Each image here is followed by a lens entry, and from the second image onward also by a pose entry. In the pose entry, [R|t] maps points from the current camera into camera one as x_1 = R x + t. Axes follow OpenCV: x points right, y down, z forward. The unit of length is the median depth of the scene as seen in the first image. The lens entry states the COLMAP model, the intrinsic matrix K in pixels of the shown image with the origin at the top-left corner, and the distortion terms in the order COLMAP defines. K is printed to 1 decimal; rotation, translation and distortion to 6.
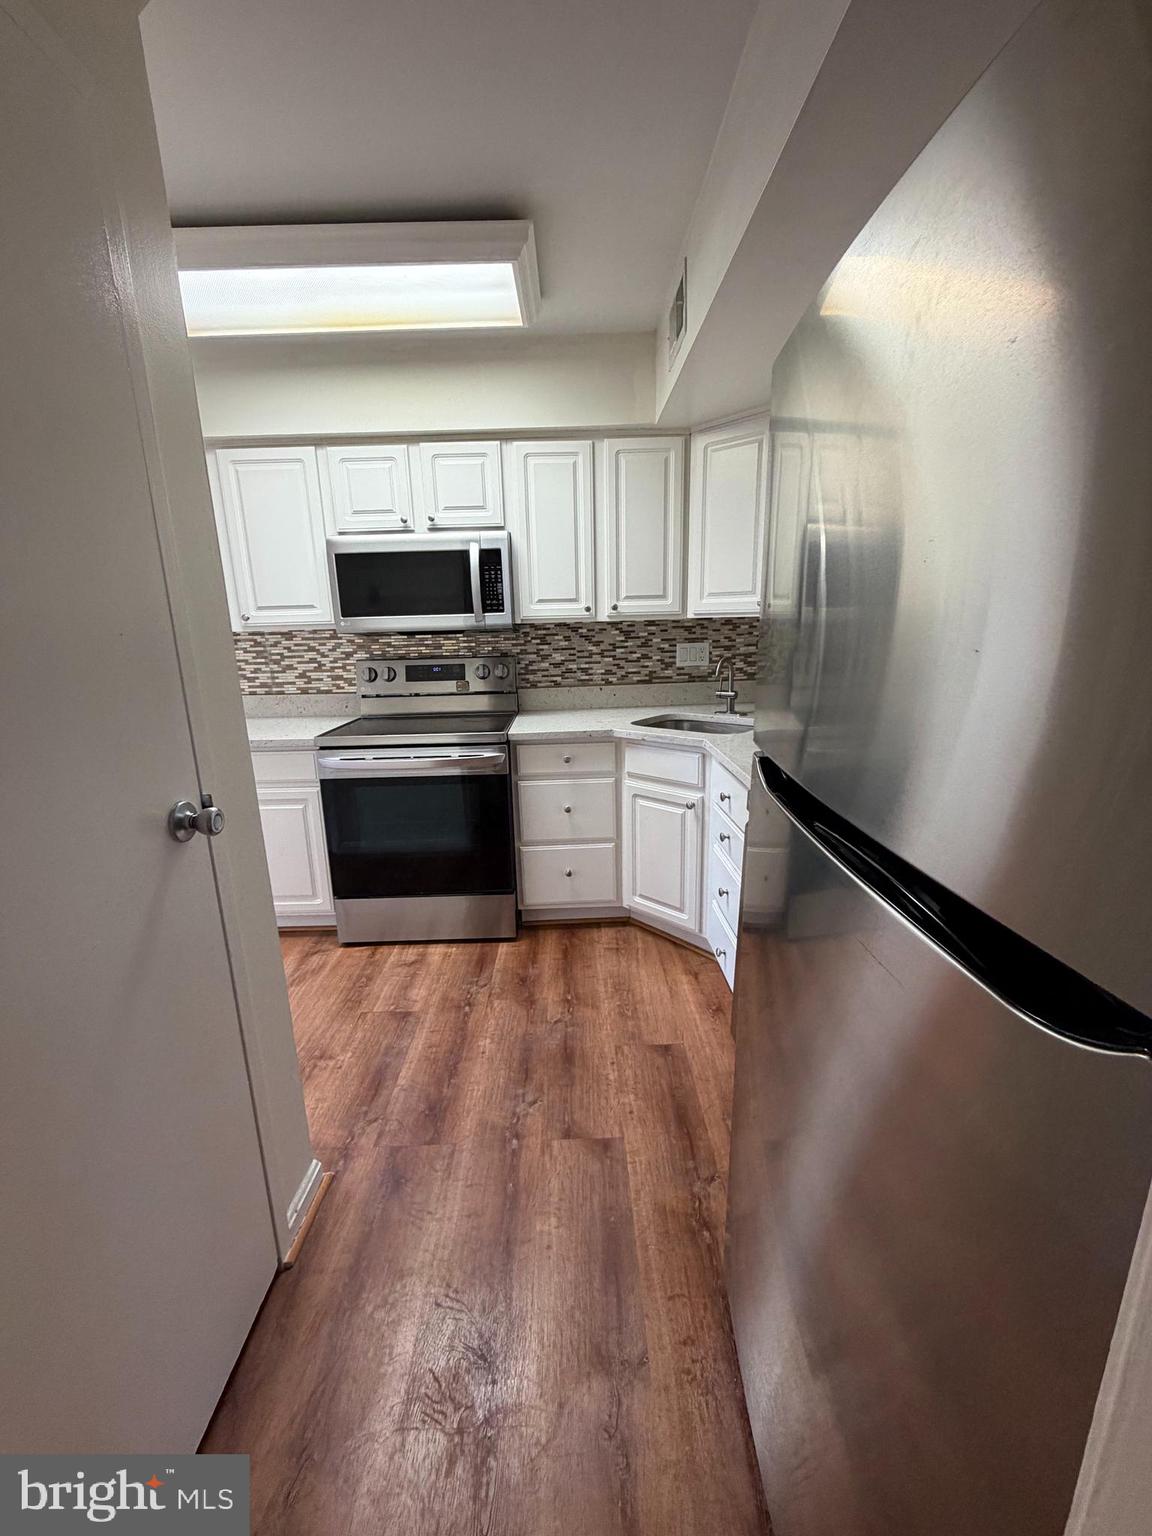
lens RADIAL K [[613.4, 0, 576.0], [0, 613.4, 768.0], [0, 0, 1]] dist [-0.004500, 0.000136]
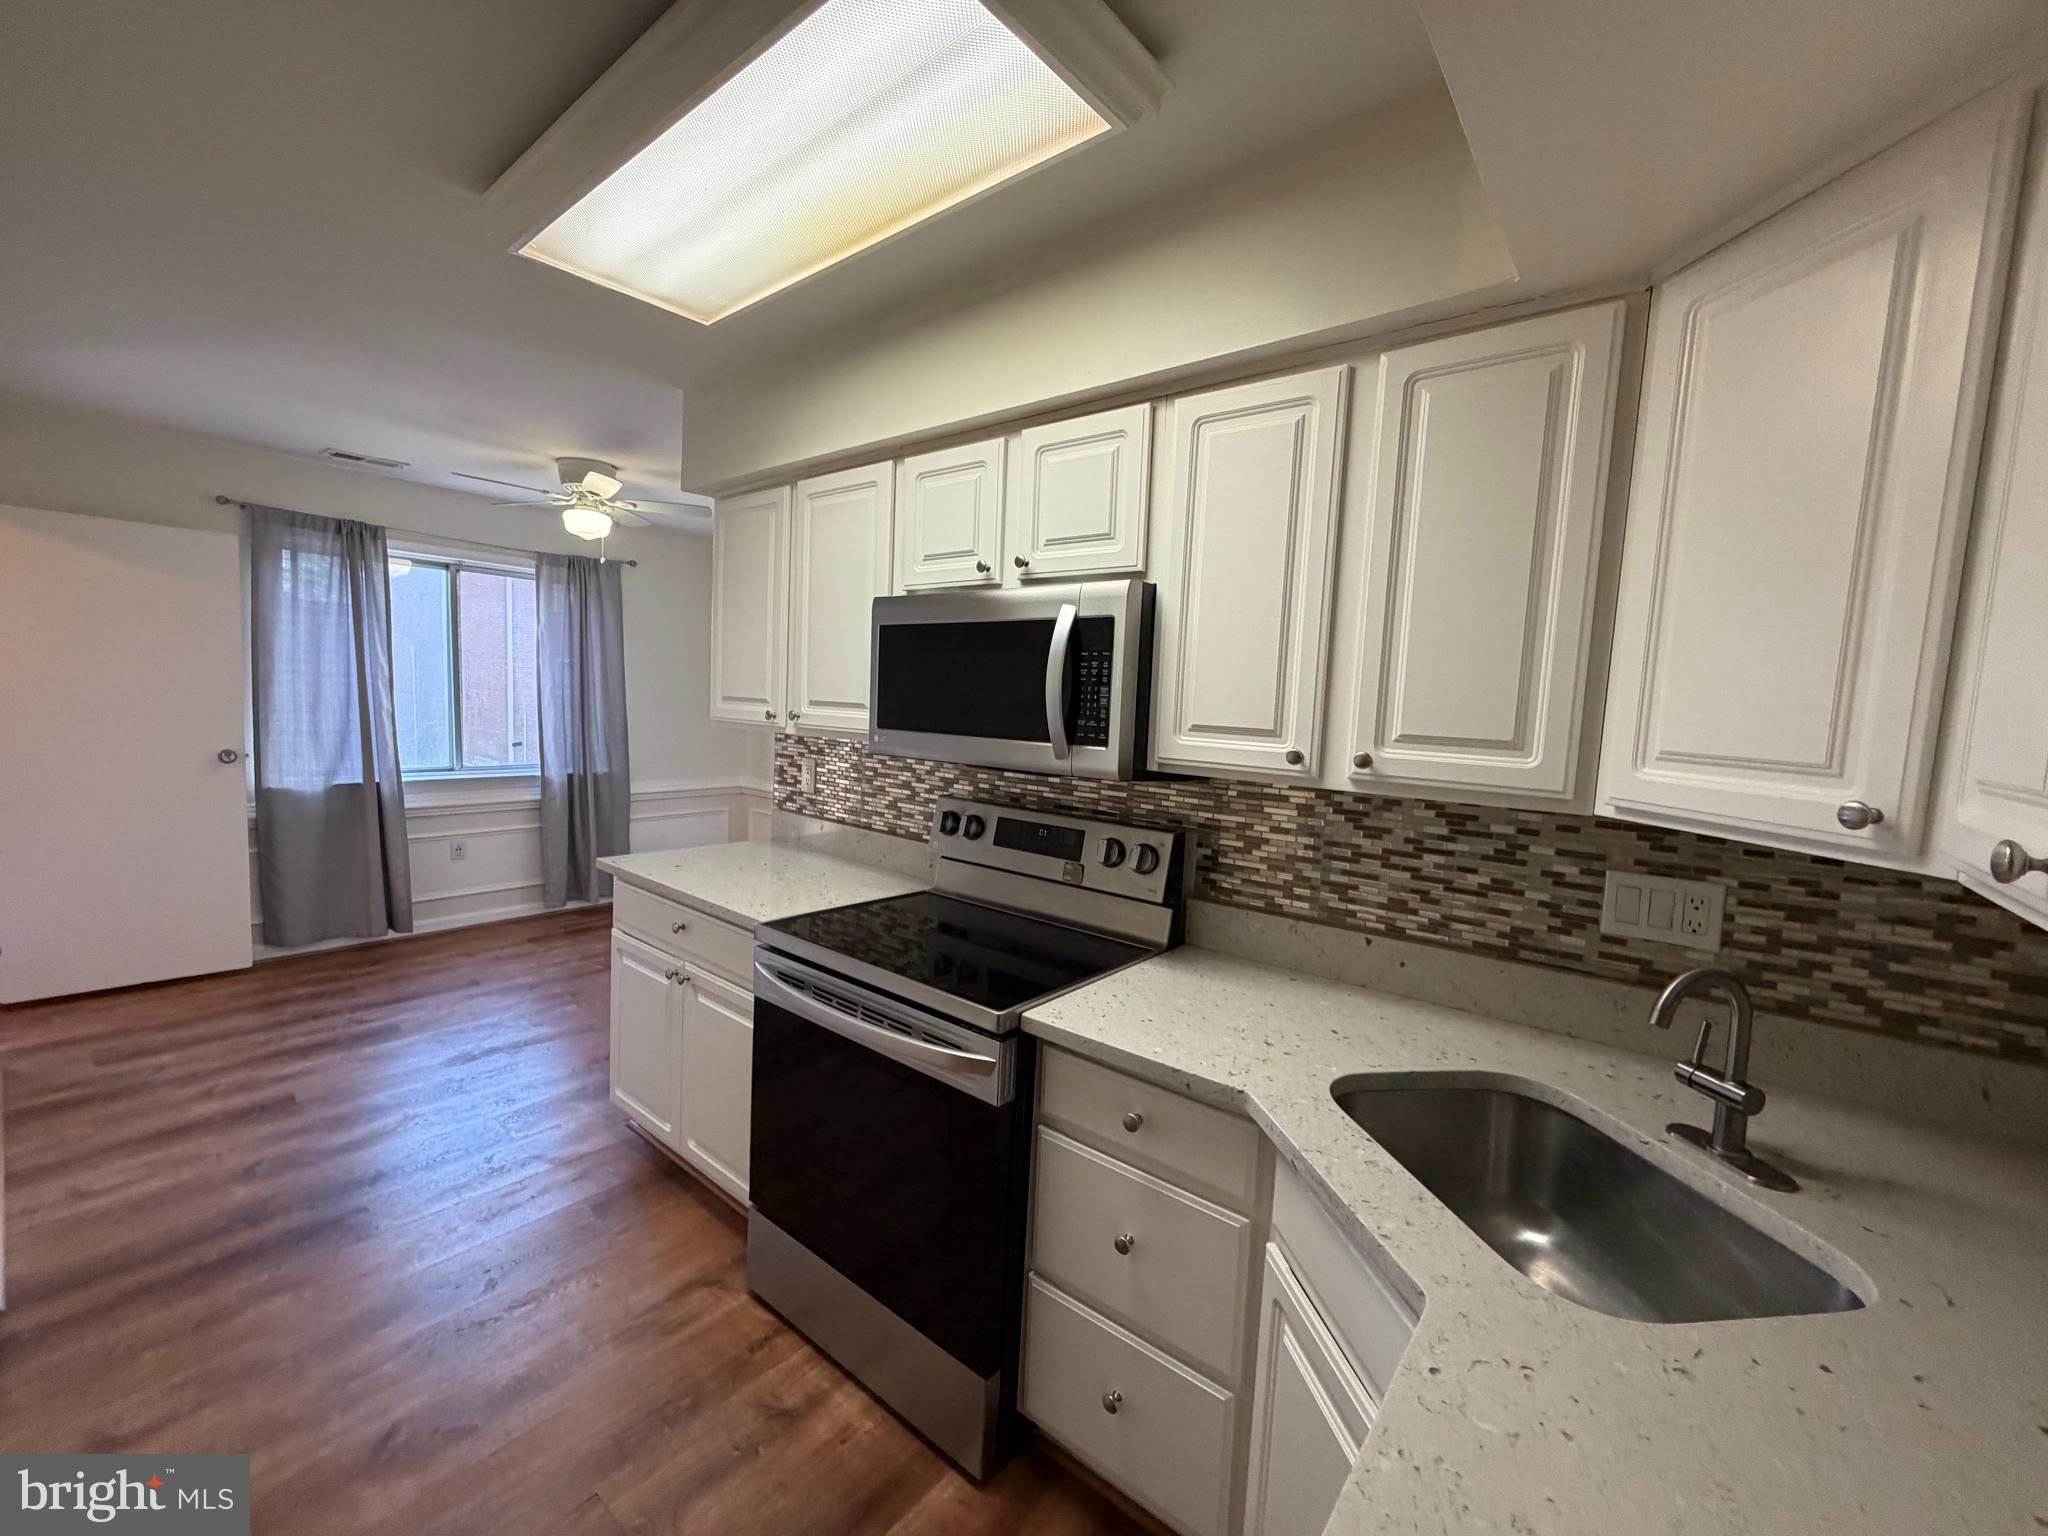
lens RADIAL K [[817.8, 0, 1024.0], [0, 817.8, 768.0], [0, 0, 1]] dist [-0.004500, 0.000136]
pose [[0.760720, 0.115615, -0.638700, 0.225596], [-0.214986, 0.973346, -0.079866, -0.166731], [0.612442, 0.198068, 0.765300, 0.464930]]
